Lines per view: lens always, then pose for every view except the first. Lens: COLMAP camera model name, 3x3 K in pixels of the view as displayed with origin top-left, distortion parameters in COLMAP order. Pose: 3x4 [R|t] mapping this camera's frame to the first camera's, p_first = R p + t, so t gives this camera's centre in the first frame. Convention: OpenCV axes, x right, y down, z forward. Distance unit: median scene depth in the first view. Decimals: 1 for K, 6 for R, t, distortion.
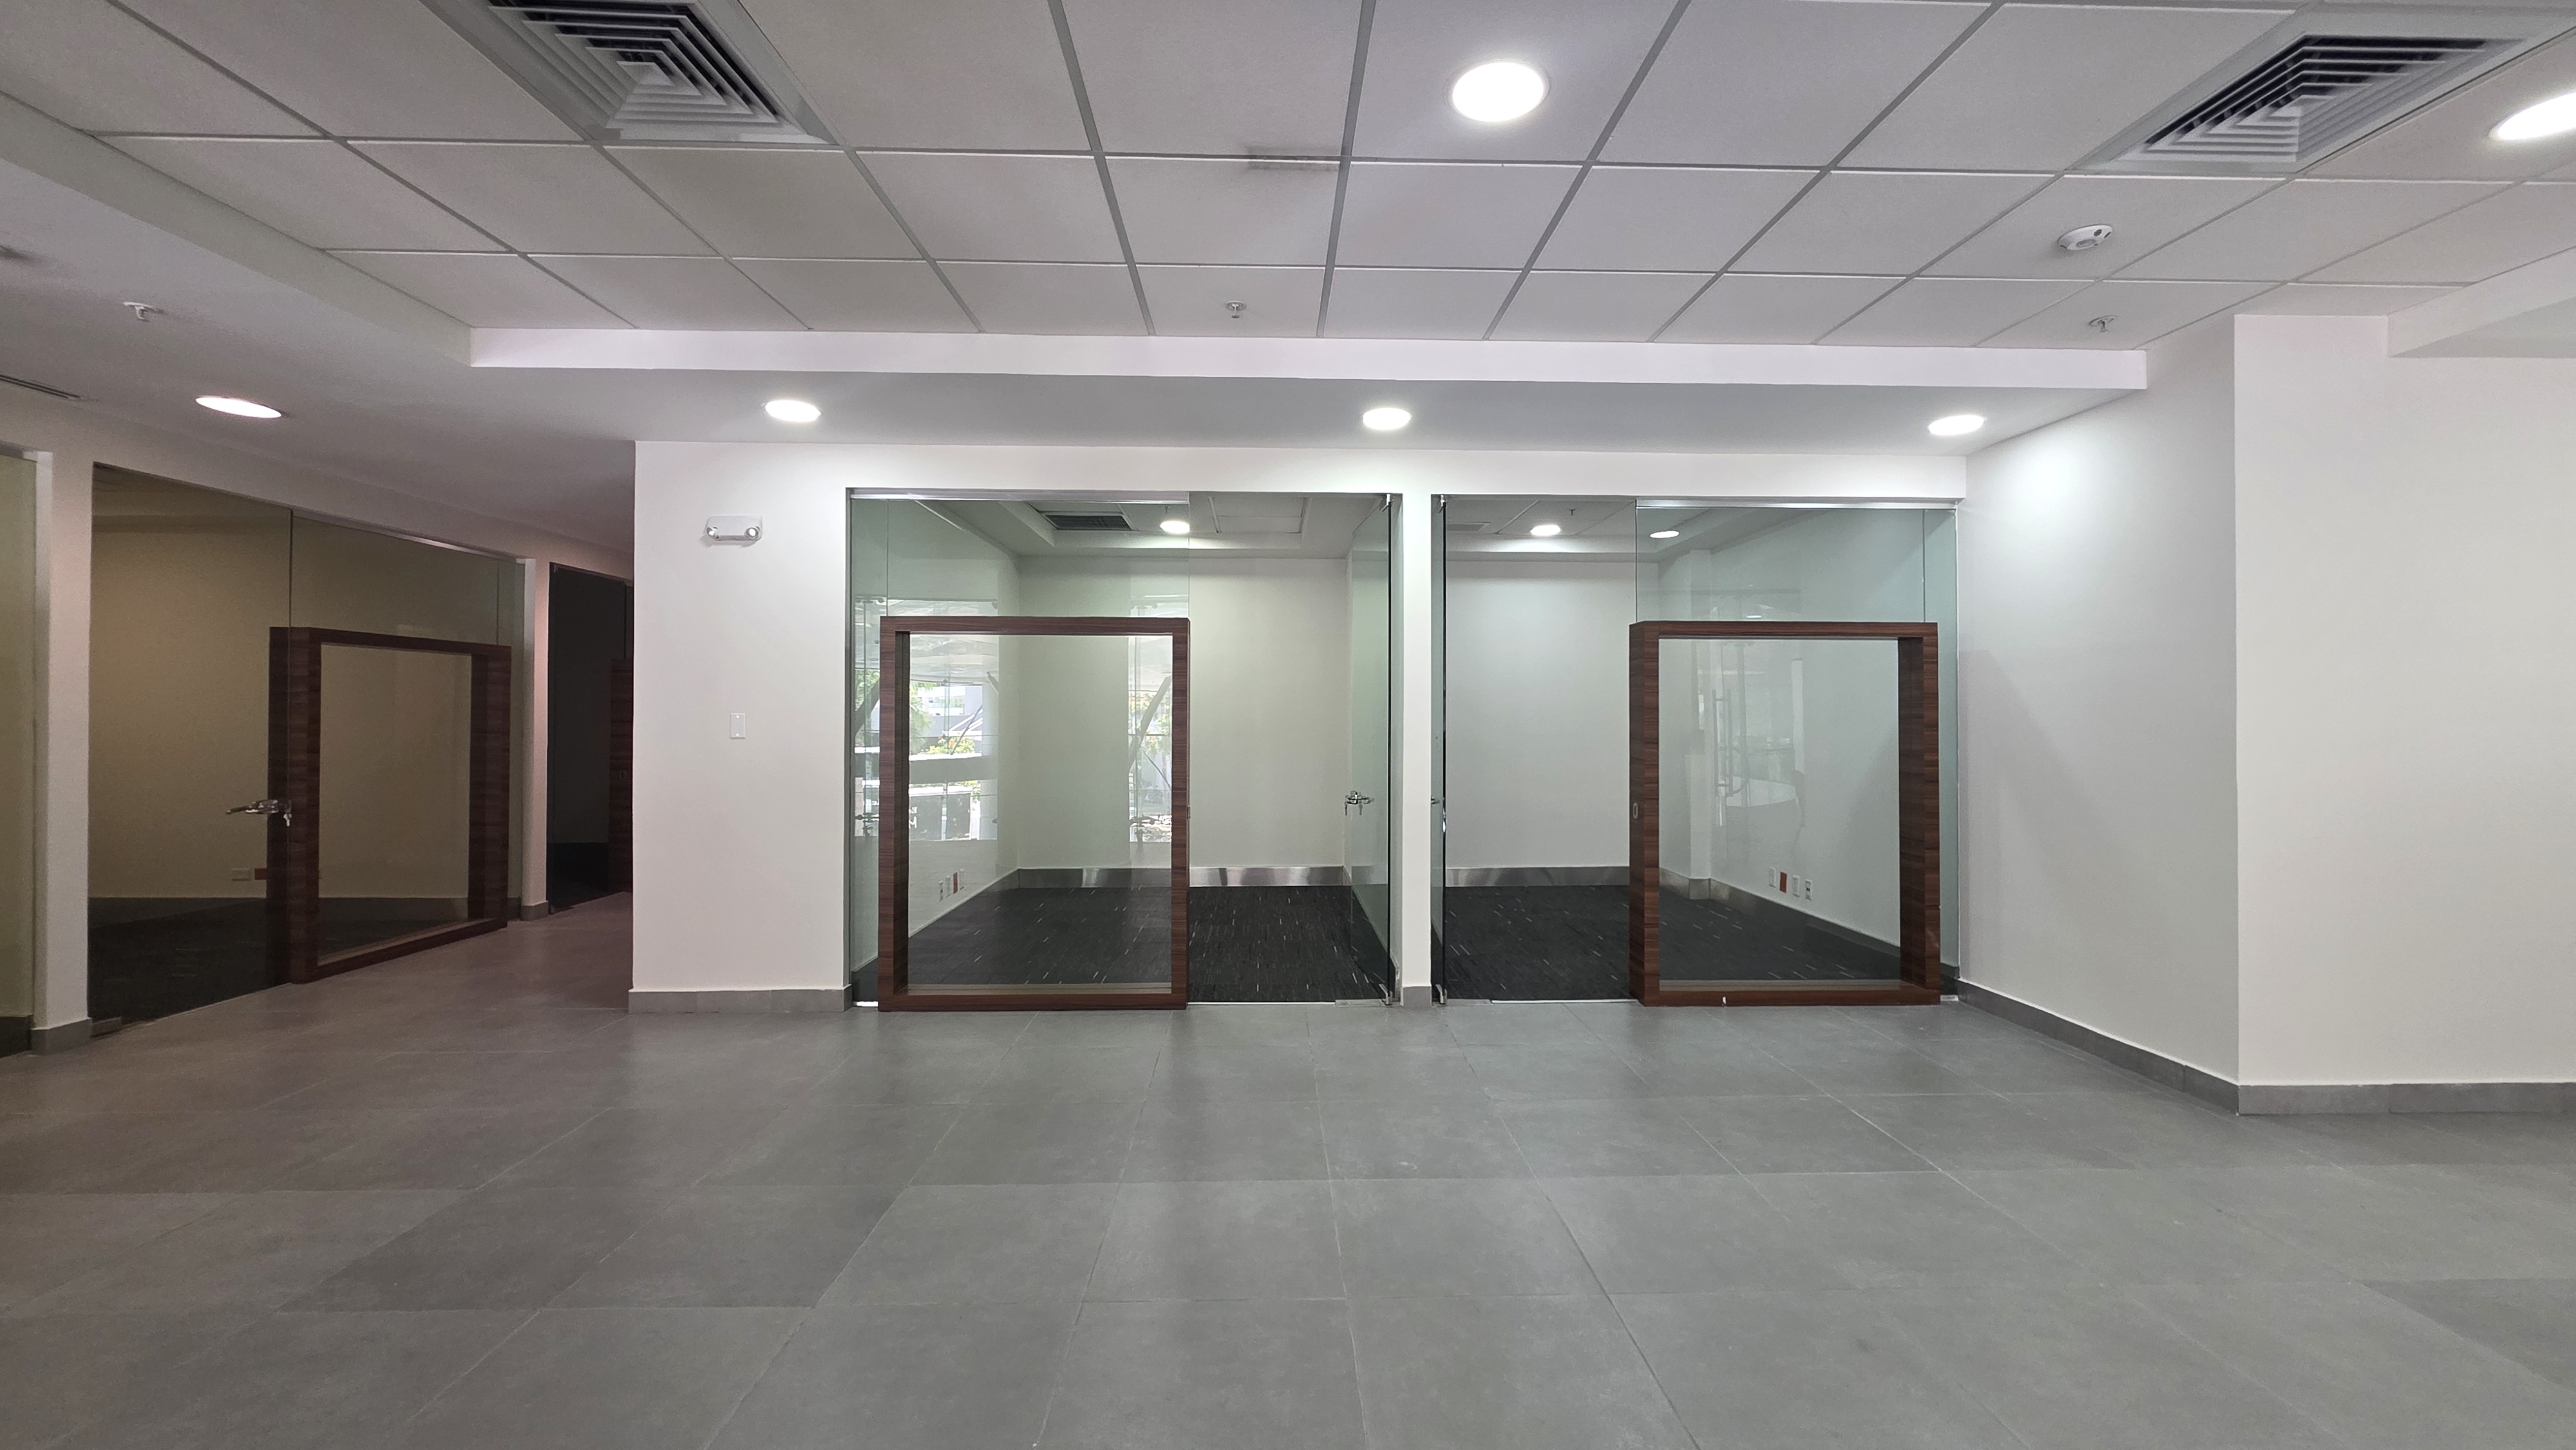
lens RADIAL K [[995.3, 0, 1296.2], [0, 995.3, 716.5], [0, 0, 1]] dist [0.006003, 0.000473]
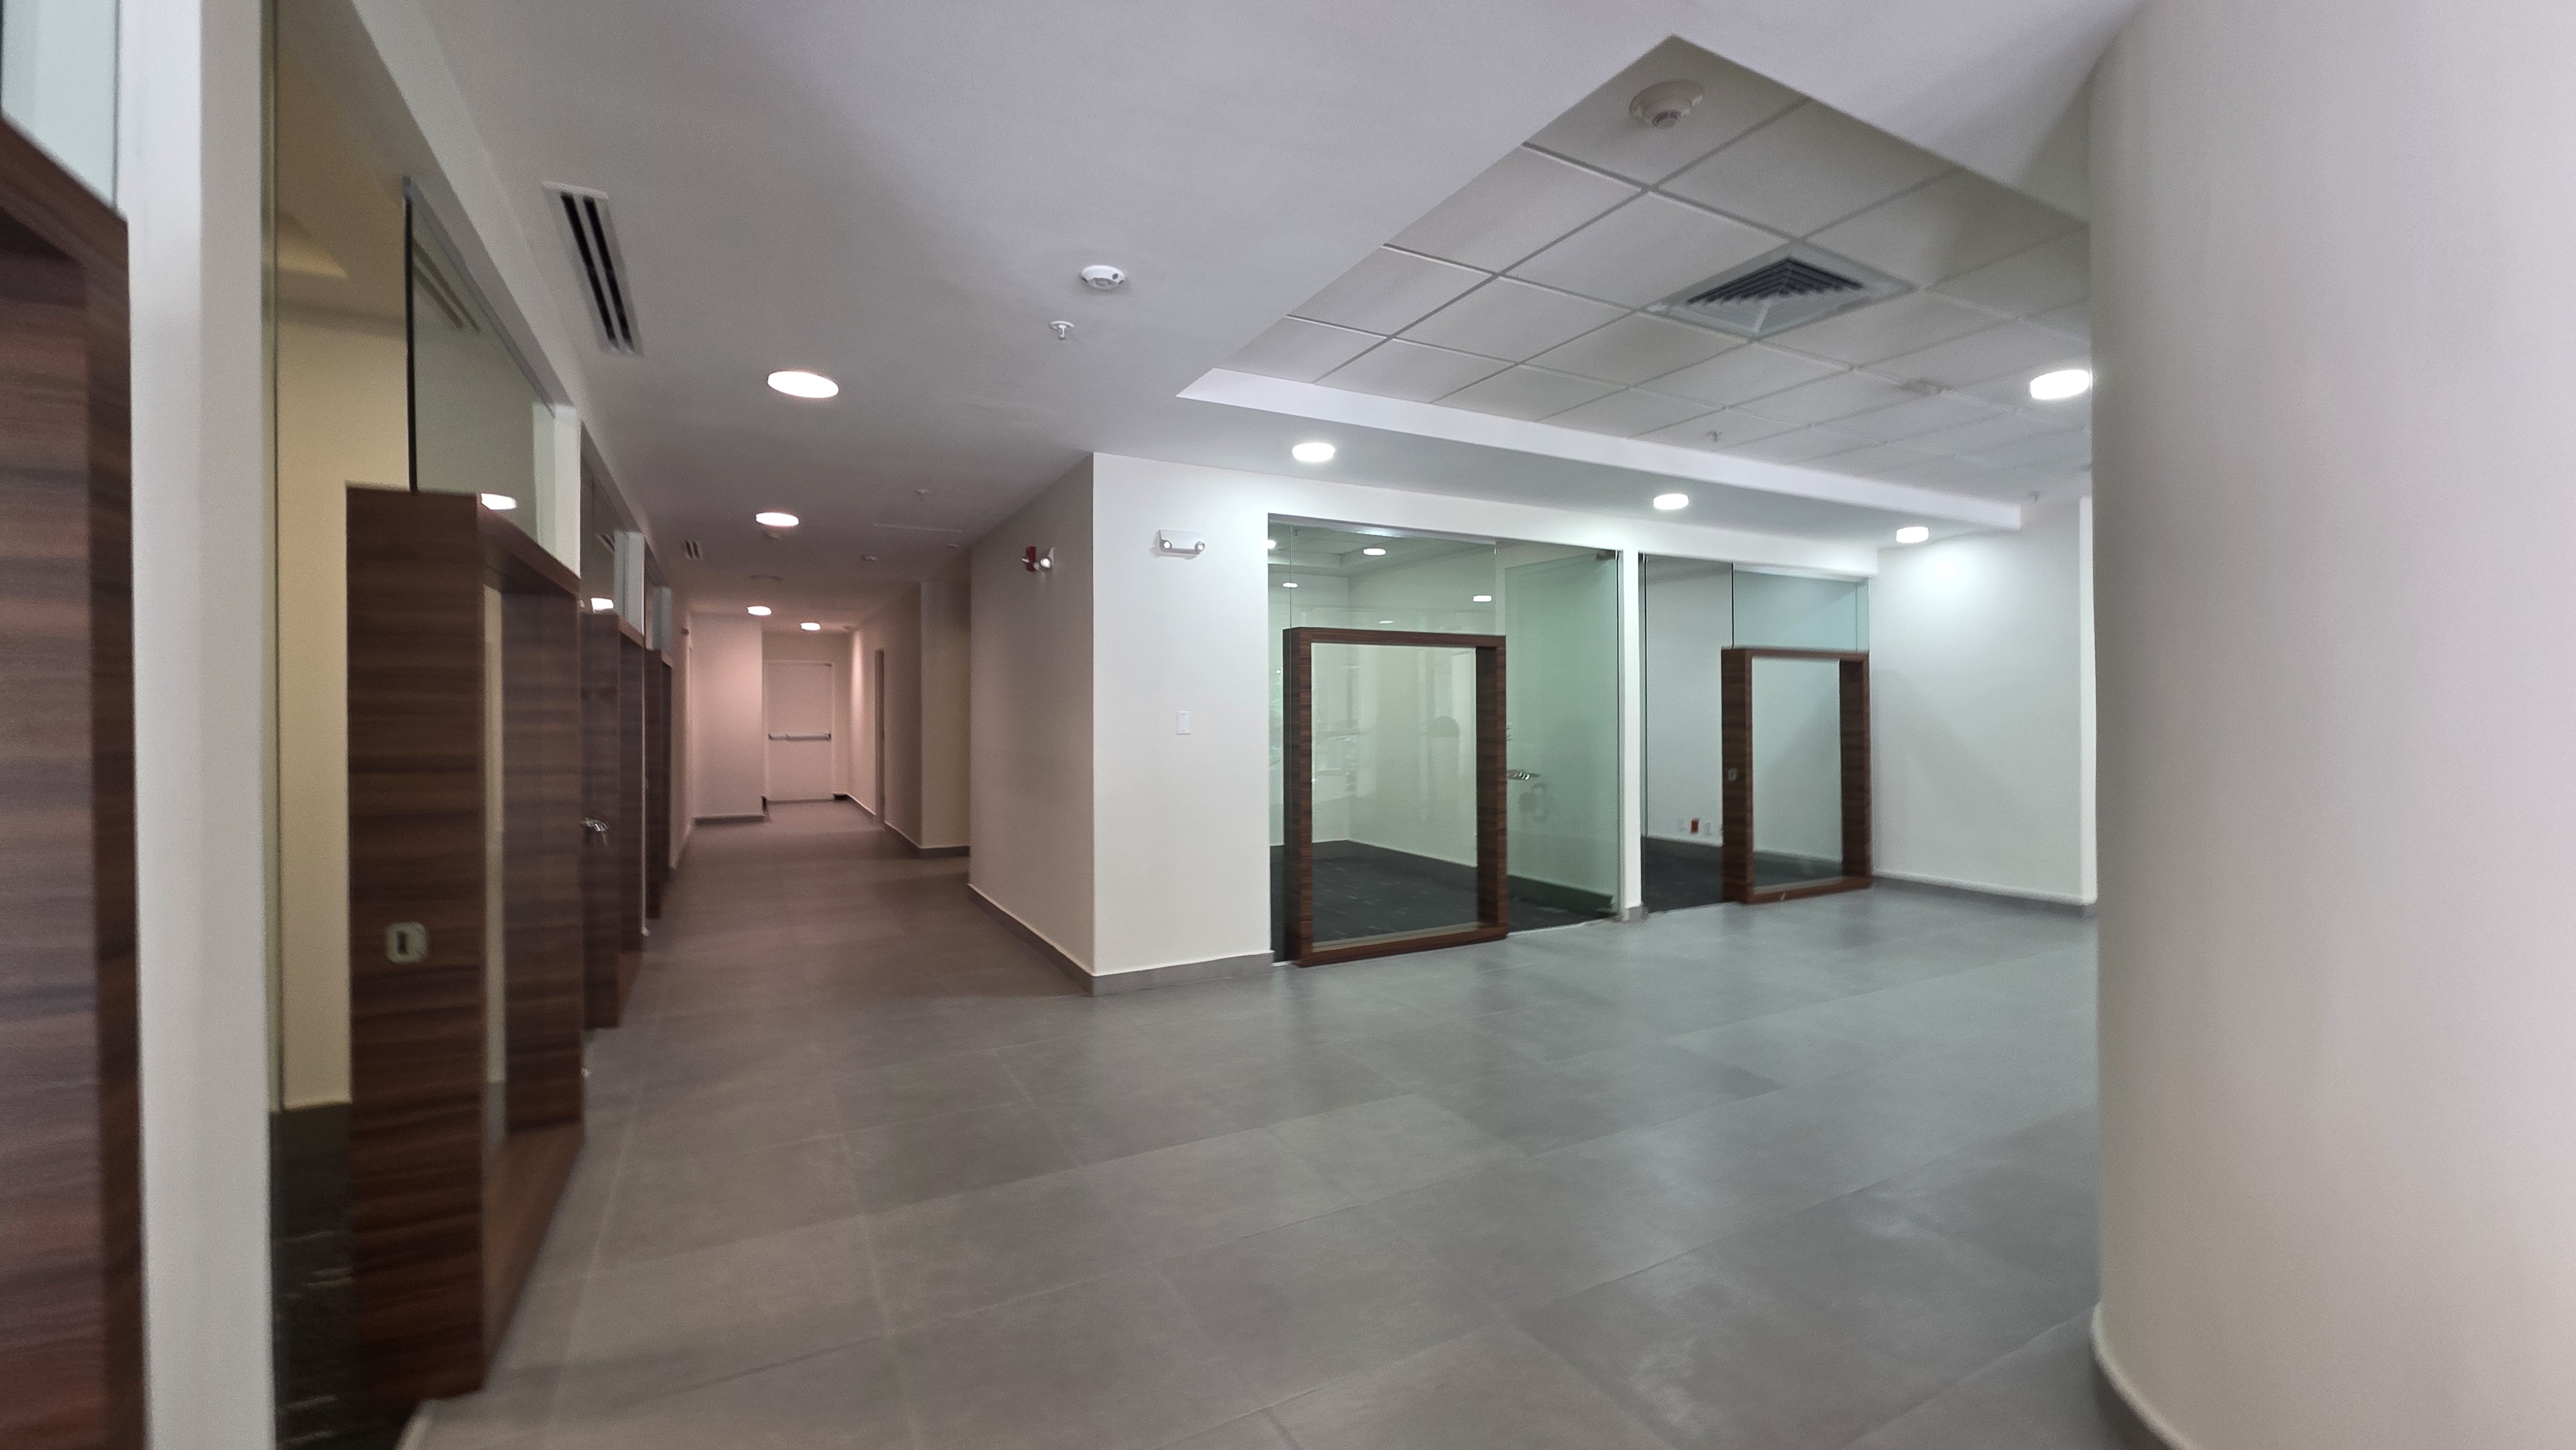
lens RADIAL K [[995.3, 0, 1278.8], [0, 995.3, 720.1], [0, 0, 1]] dist [0.006003, 0.000473]
pose [[0.896418, -0.007999, 0.443138, -0.896320], [0.004301, 0.999947, 0.009348, -0.002965], [-0.443190, -0.006474, 0.896405, -0.022998]]
